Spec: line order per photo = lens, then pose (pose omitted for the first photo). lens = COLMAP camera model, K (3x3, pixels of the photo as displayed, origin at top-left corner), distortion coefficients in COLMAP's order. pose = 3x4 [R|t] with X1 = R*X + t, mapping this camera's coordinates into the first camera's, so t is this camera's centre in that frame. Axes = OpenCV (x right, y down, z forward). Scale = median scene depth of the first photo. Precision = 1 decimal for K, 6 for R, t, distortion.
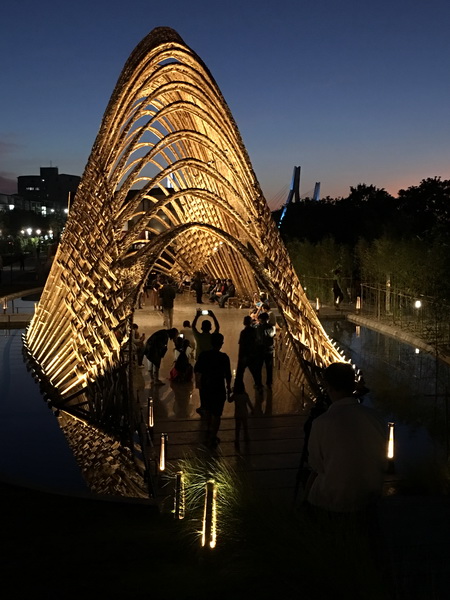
lens RADIAL K [[726.7, 0, 225.0], [0, 726.7, 300.0], [0, 0, 1]] dist [0.110127, -0.003230]
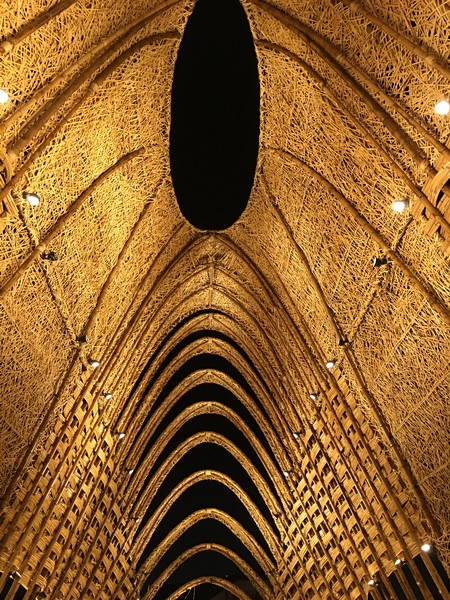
lens RADIAL K [[529.9, 0, 234.6], [0, 529.9, 283.6], [0, 0, 1]] dist [0.076148, -0.107228]
pose [[0.992833, -0.084558, -0.084459, -0.076388], [0.010815, 0.767360, -0.641125, -0.018138], [0.119022, 0.635617, 0.762774, 1.099164]]
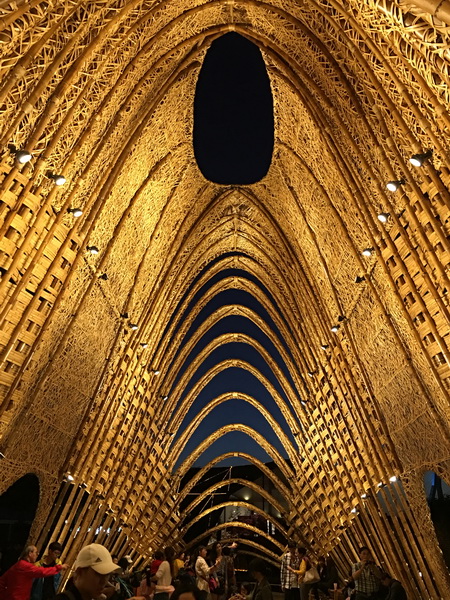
lens RADIAL K [[672.4, 0, 238.2], [0, 672.4, 292.6], [0, 0, 1]] dist [0.065533, -0.047163]
pose [[0.984966, -0.045135, -0.166746, -0.011323], [-0.029533, 0.907056, -0.419974, -0.004008], [0.170203, 0.418584, 0.892086, 0.836389]]
